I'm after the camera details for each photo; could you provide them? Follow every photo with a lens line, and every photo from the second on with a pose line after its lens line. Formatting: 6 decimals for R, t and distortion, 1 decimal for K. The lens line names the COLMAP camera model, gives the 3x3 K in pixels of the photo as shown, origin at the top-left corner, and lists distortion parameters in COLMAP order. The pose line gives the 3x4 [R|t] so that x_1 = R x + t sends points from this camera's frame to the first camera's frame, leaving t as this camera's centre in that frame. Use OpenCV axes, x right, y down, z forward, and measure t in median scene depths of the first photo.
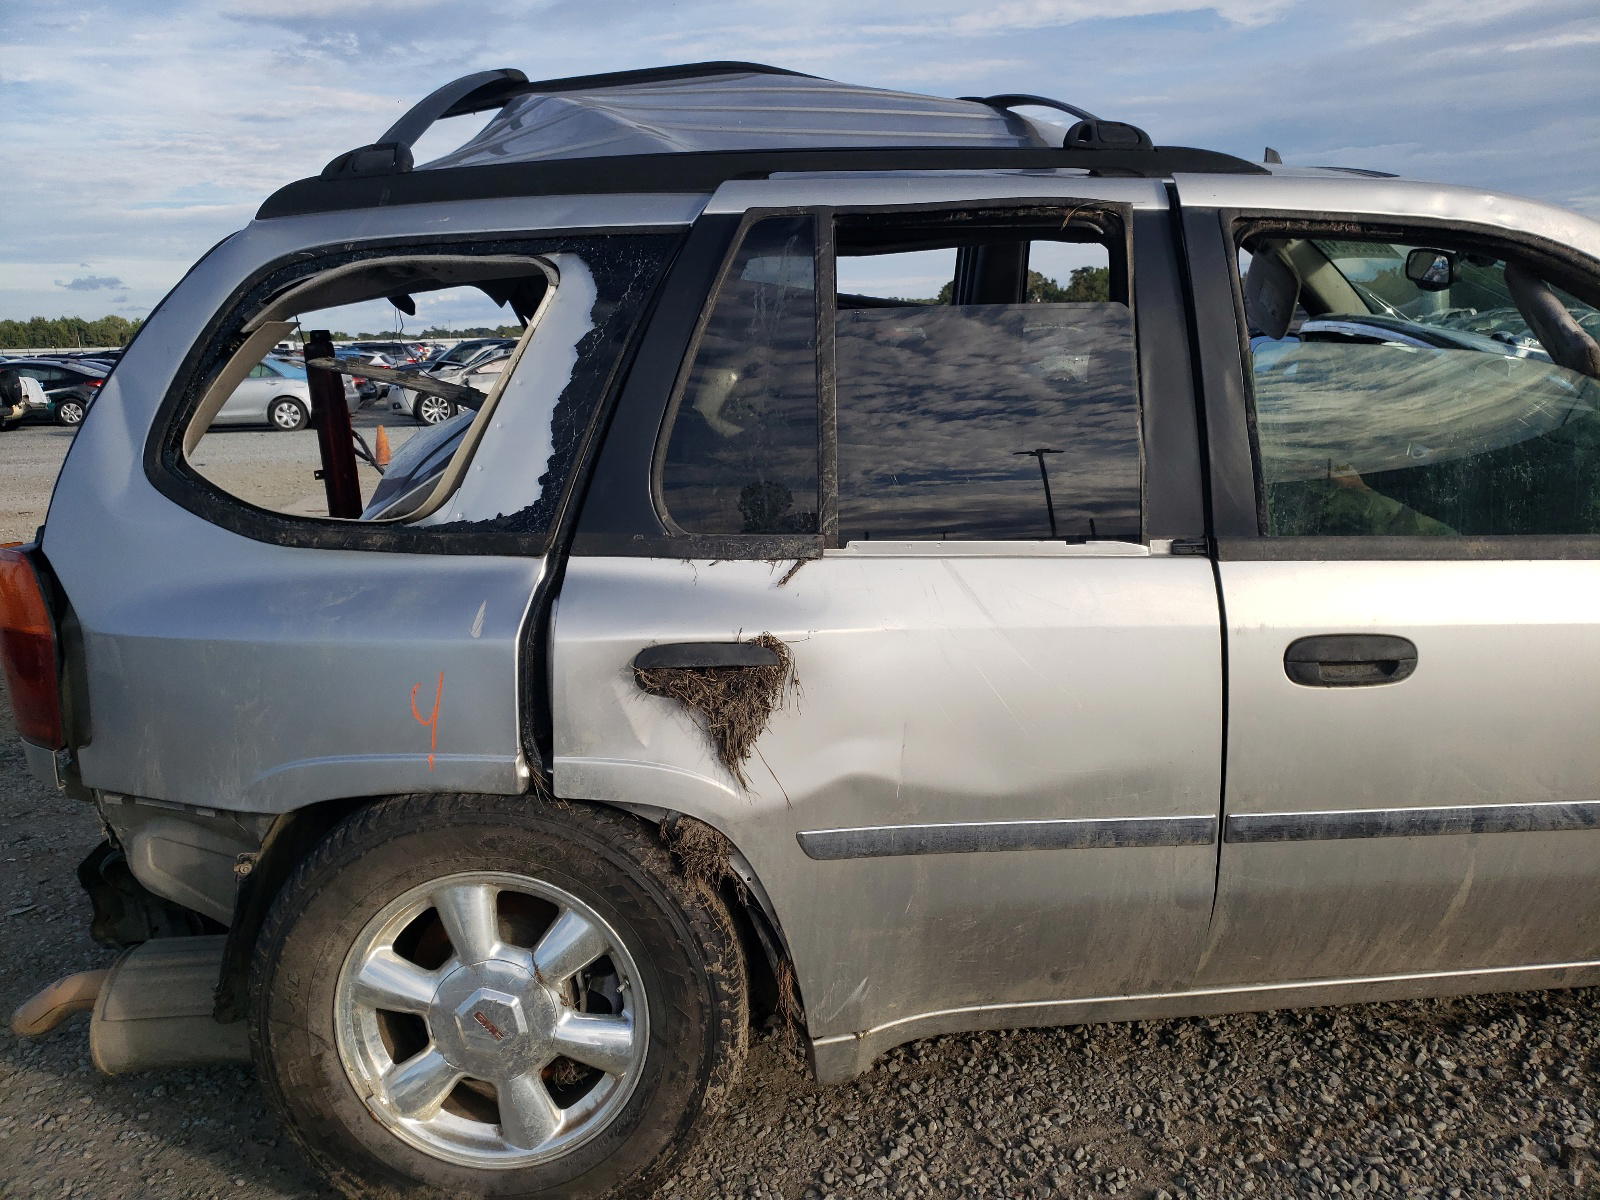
lens RADIAL K [[1263.5, 0, 809.1], [0, 1263.5, 591.6], [0, 0, 1]] dist [0.013087, 0.005118]
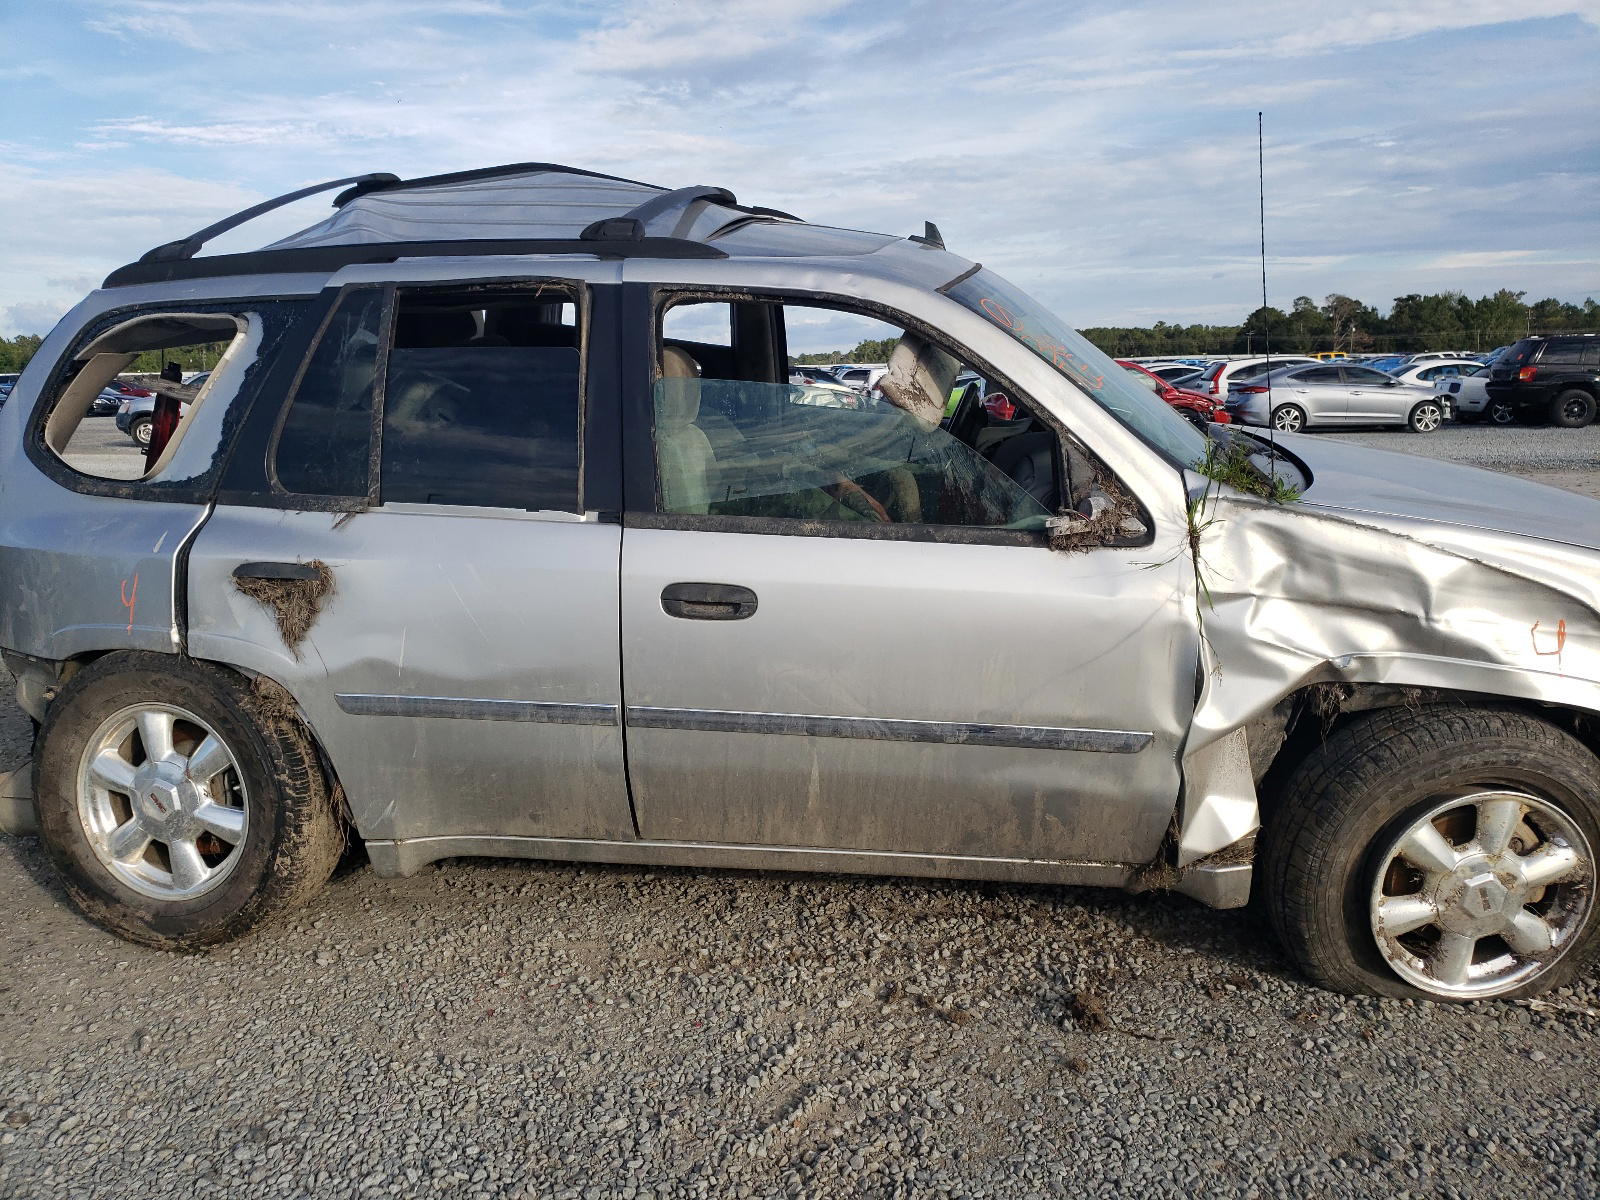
lens RADIAL K [[1263.5, 0, 789.9], [0, 1263.5, 567.2], [0, 0, 1]] dist [0.013087, 0.005118]
pose [[0.970125, 0.050052, -0.237386, 0.838191], [-0.059426, 0.997704, -0.032495, 0.055752], [0.235214, 0.045631, 0.970872, -0.338756]]
